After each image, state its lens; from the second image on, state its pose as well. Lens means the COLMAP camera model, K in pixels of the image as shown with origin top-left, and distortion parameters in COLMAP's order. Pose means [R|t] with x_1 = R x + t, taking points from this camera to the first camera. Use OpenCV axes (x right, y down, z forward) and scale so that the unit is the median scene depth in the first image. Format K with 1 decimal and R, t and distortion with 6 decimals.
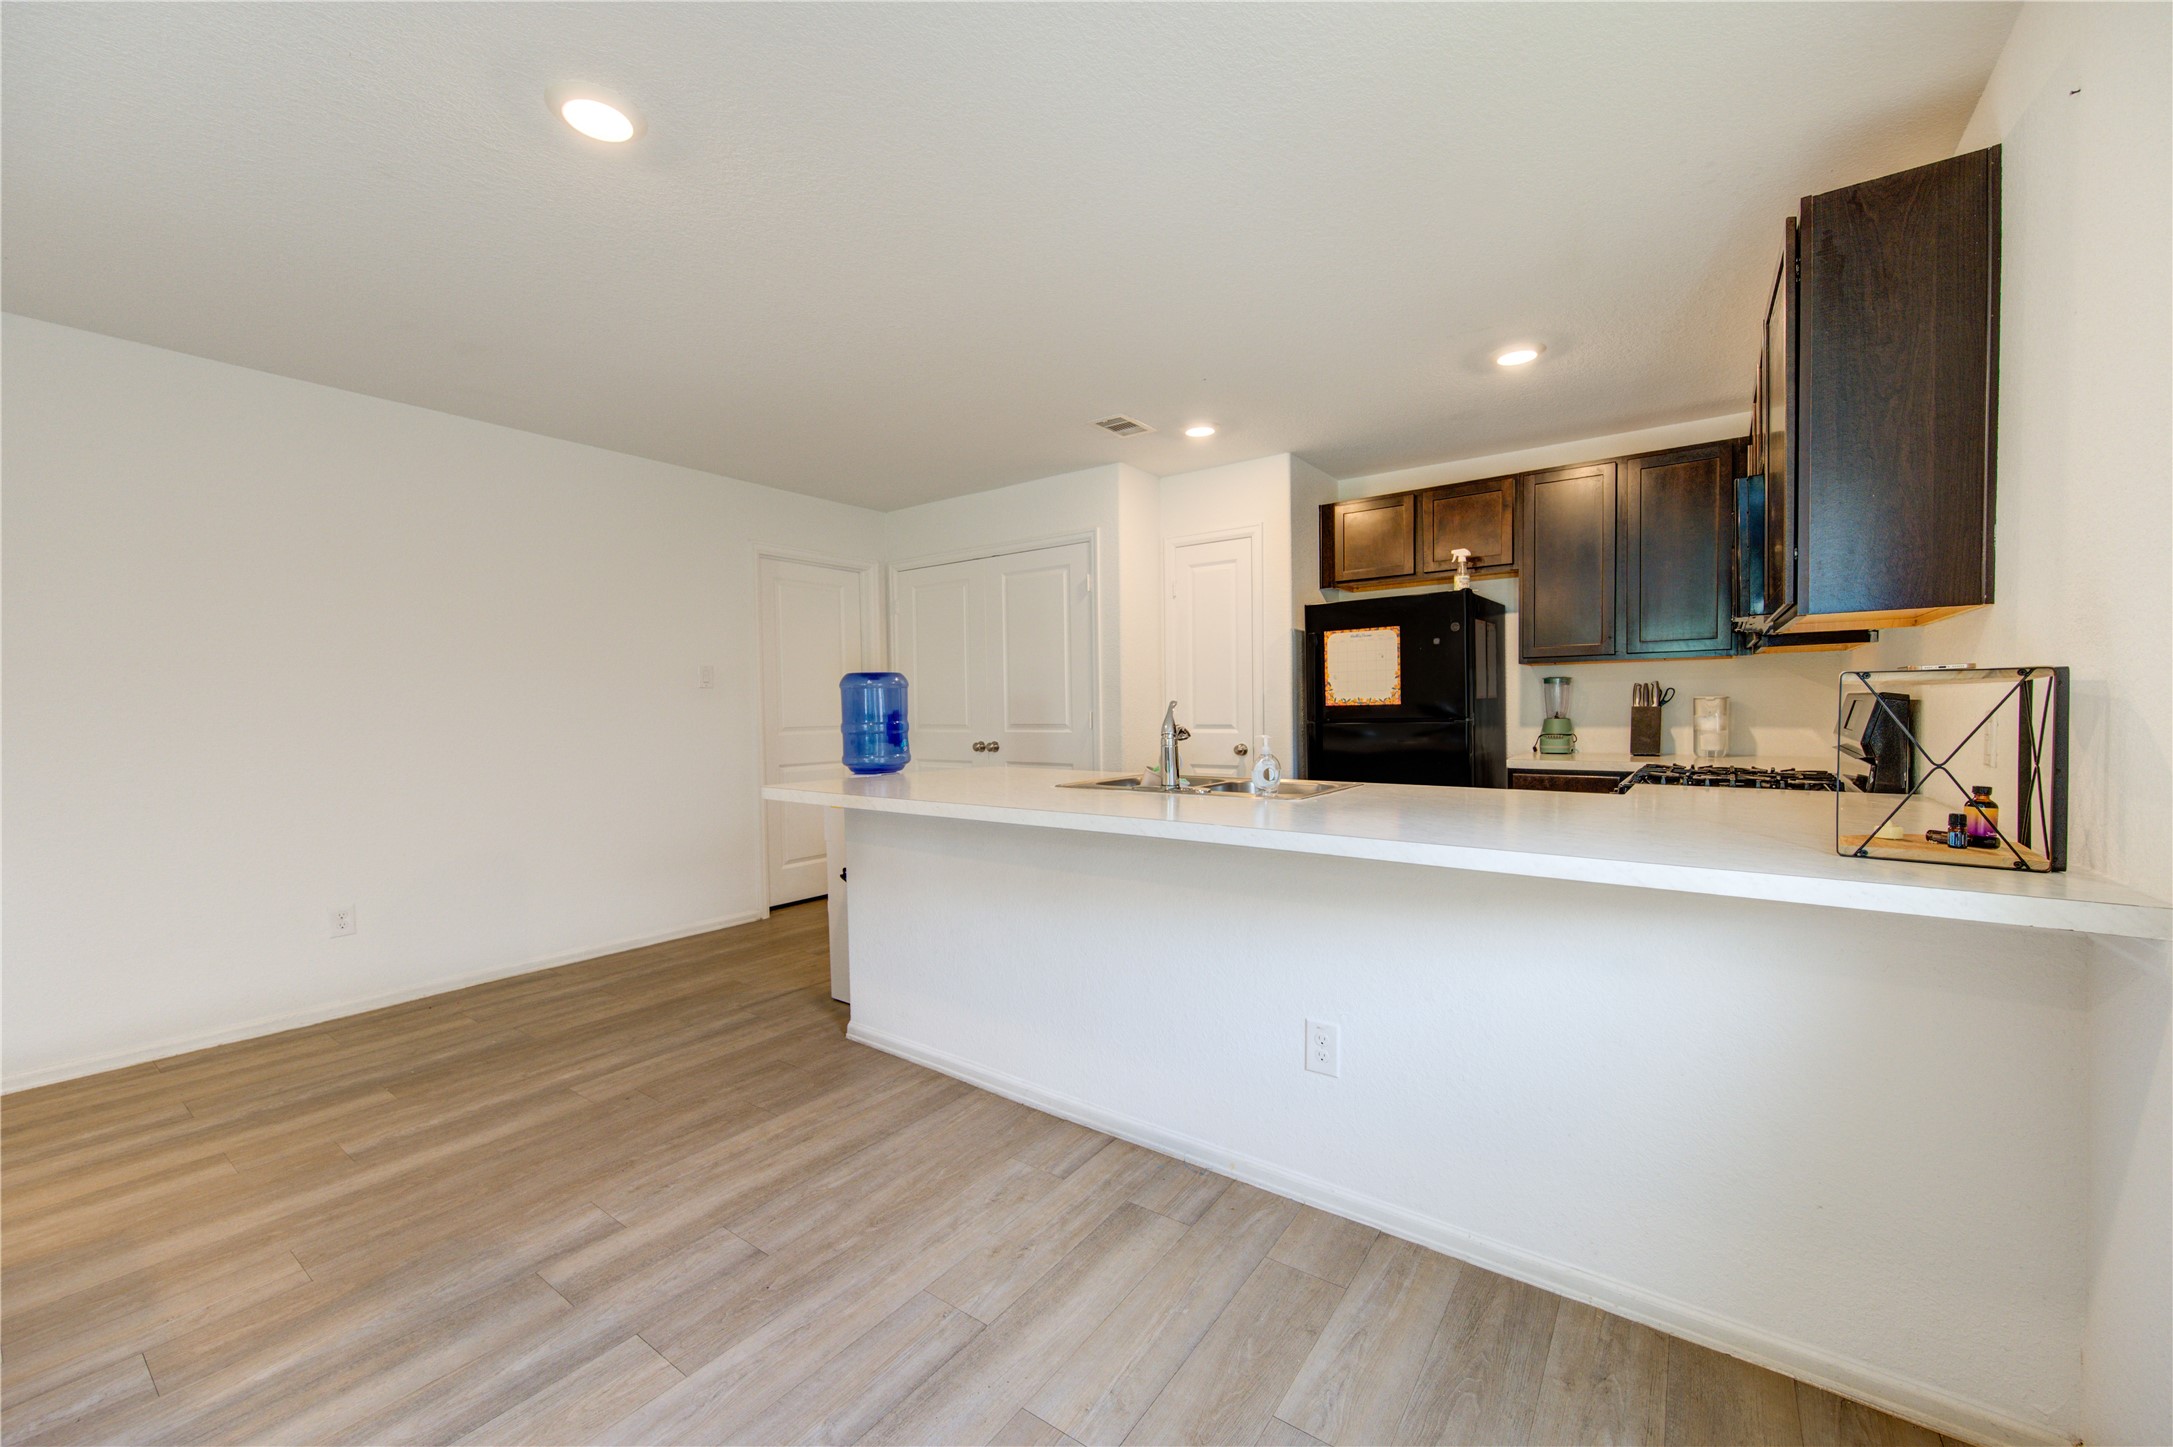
lens RADIAL K [[845.5, 0, 1092.5], [0, 845.5, 733.1], [0, 0, 1]] dist [0.000947, -0.000429]
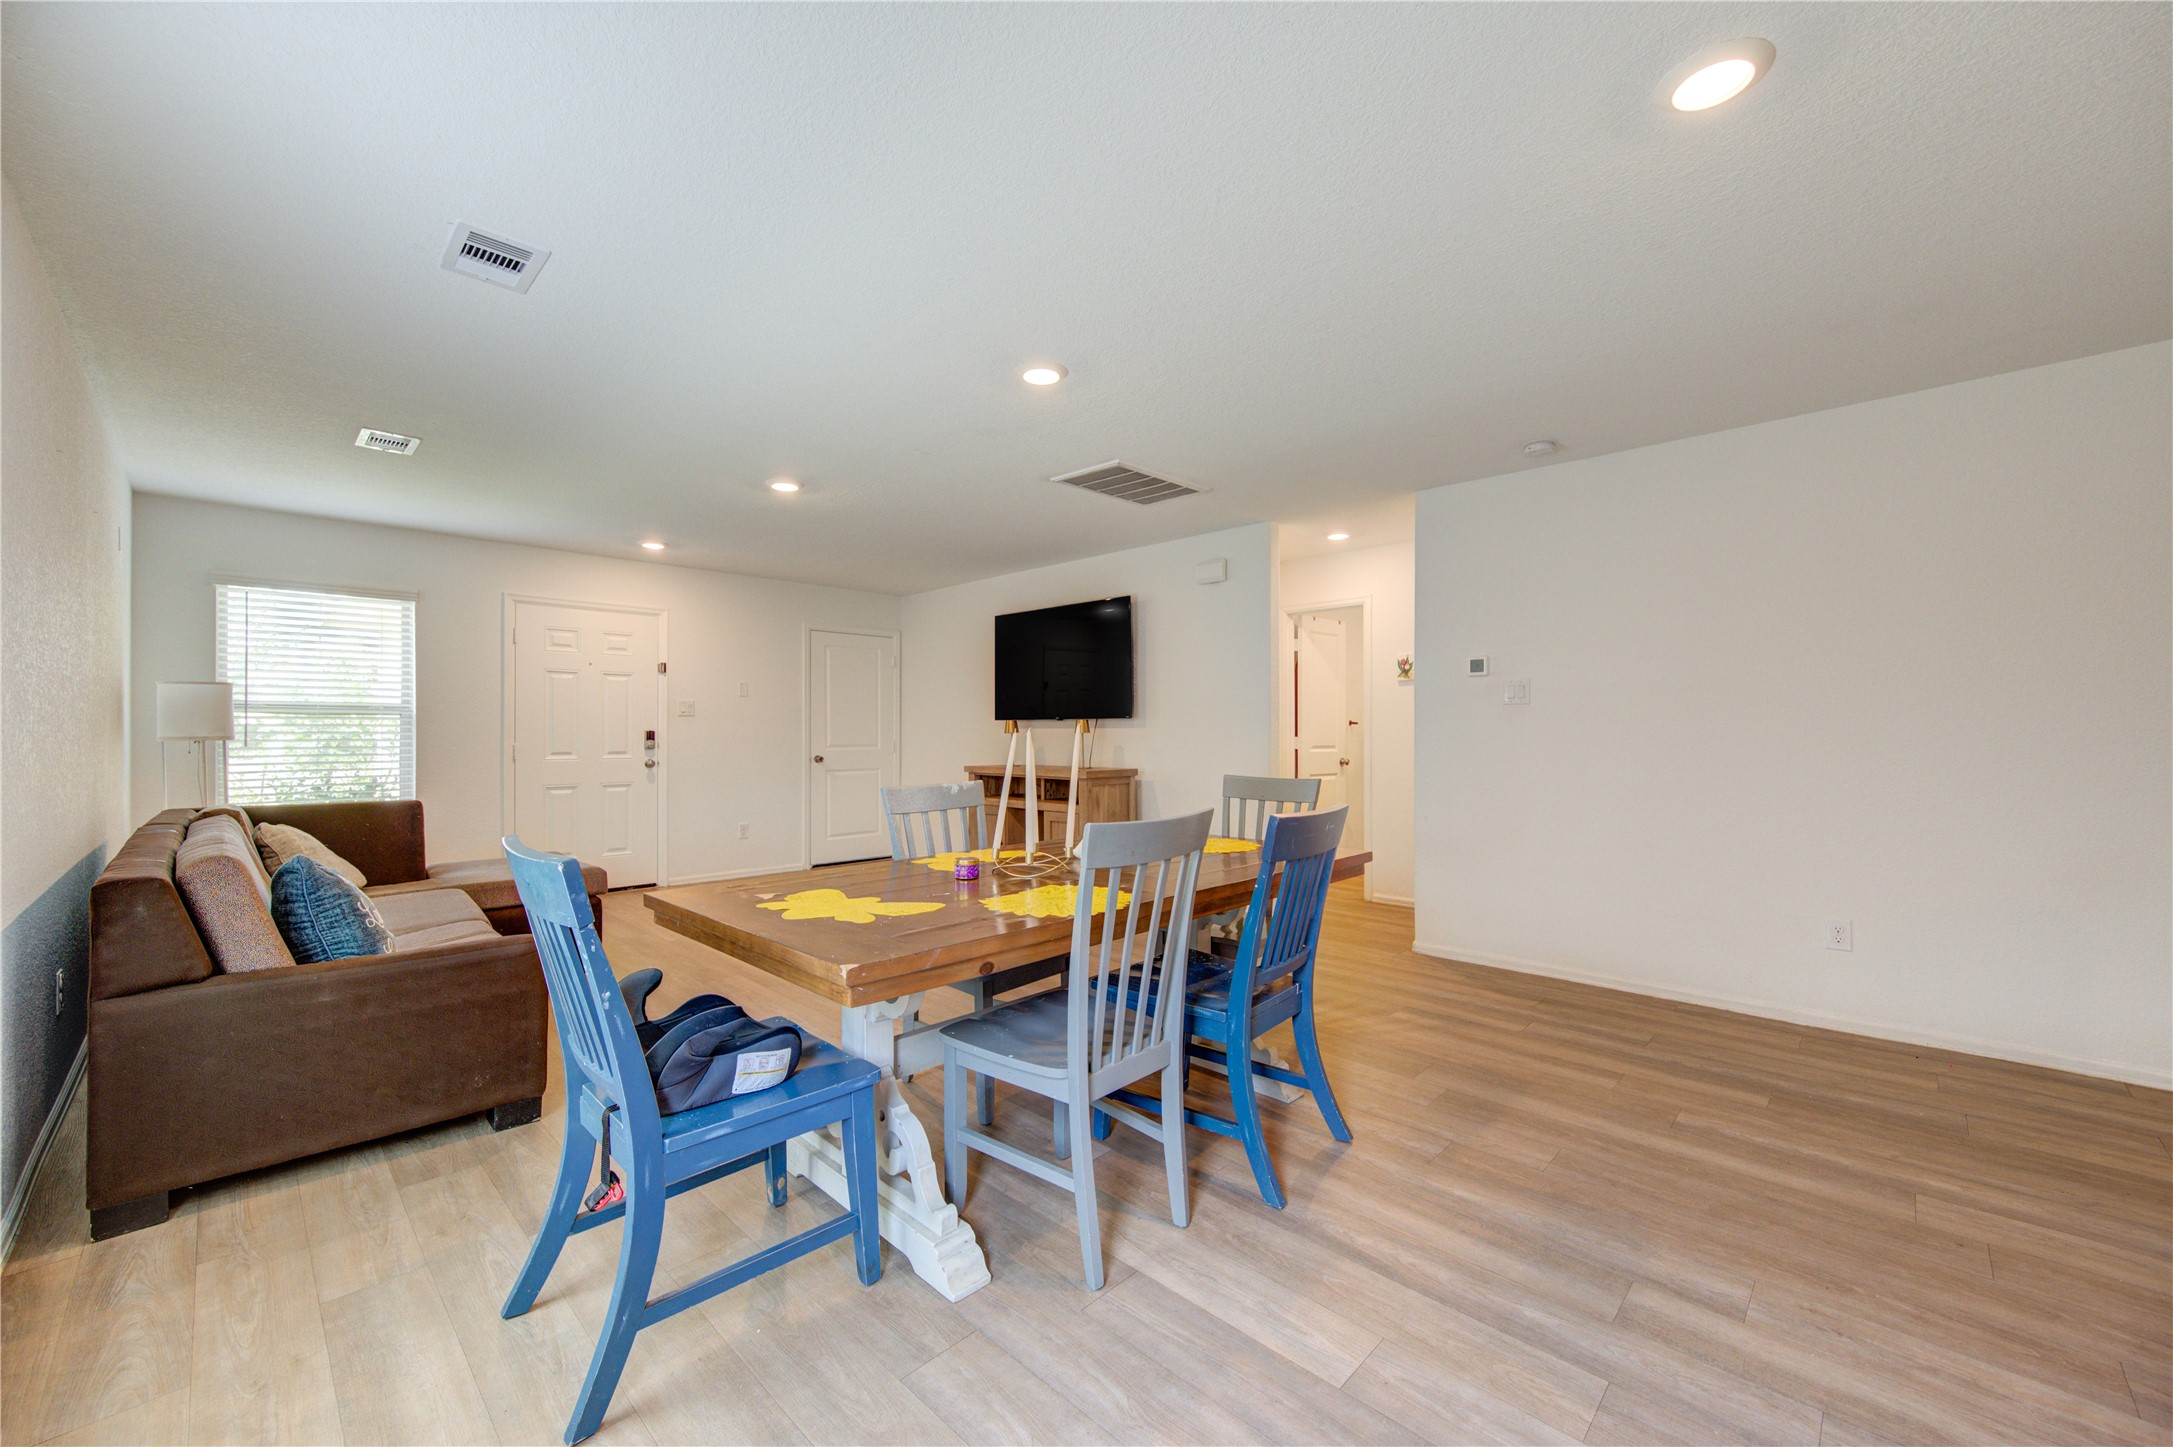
lens RADIAL K [[846.3, 0, 1089.1], [0, 846.3, 732.8], [0, 0, 1]] dist [-0.002277, 0.000029]
pose [[-0.147863, 0.010738, -0.988949, 0.237520], [-0.029112, 0.999461, 0.015205, -0.006589], [0.988579, 0.031039, -0.147471, 0.271124]]
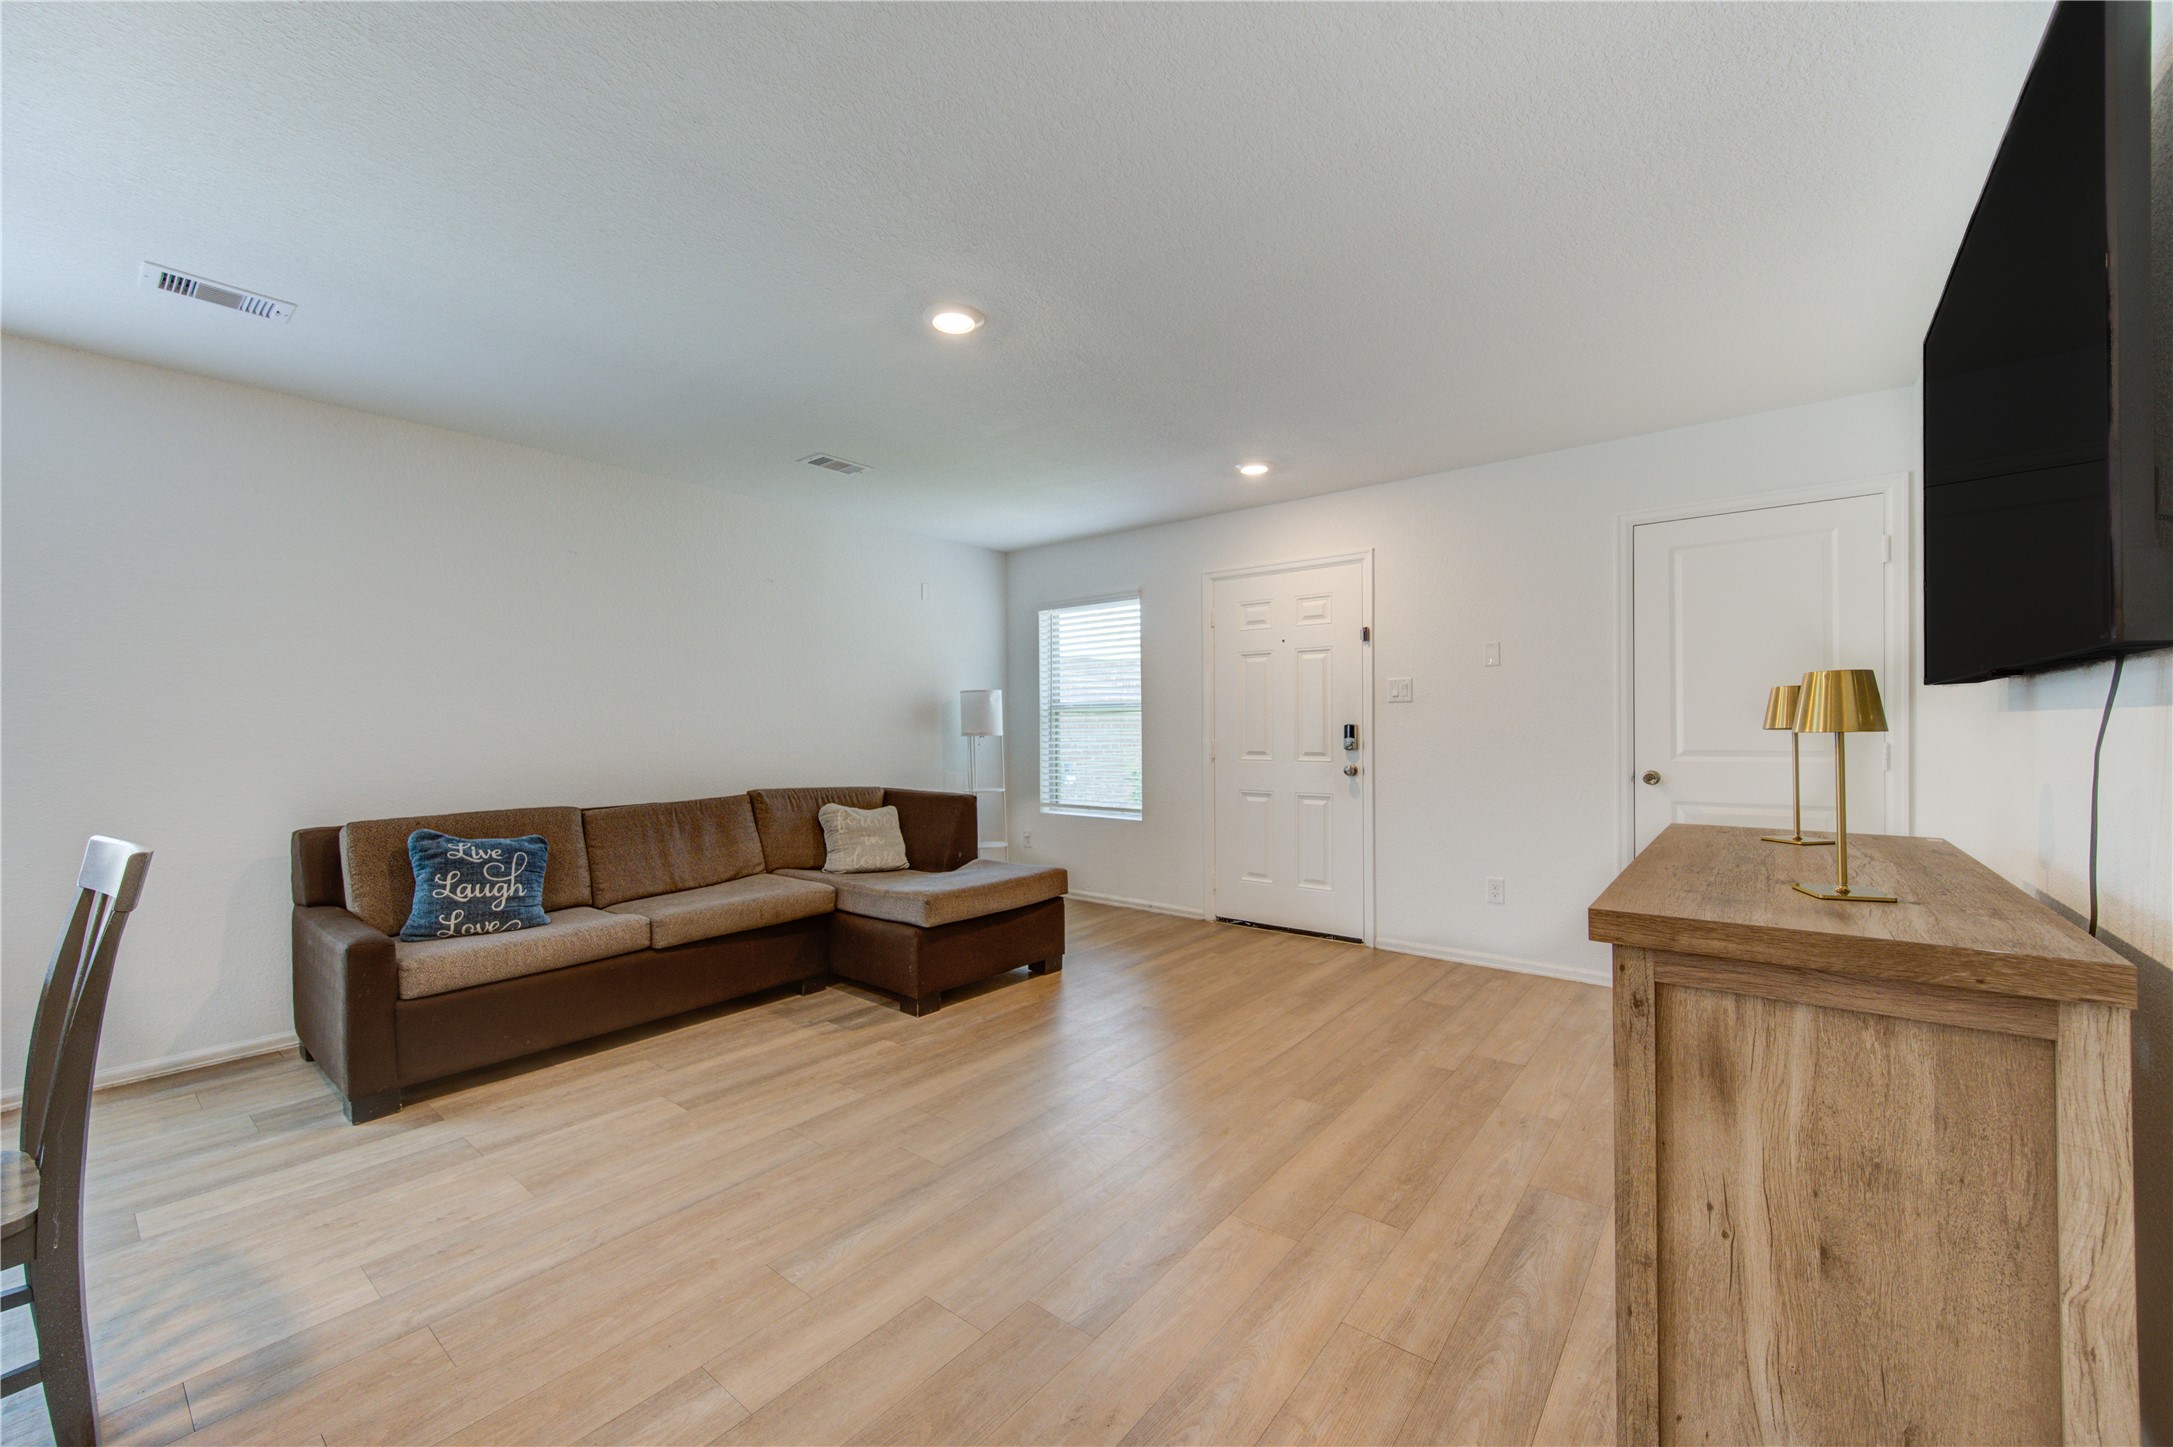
lens RADIAL K [[845.5, 0, 1092.5], [0, 845.5, 733.1], [0, 0, 1]] dist [0.000947, -0.000429]
pose [[-0.998734, 0.018628, 0.046737, -1.207596], [0.020414, 0.999068, 0.038036, 0.000257], [-0.045985, 0.038942, -0.998183, 0.397311]]
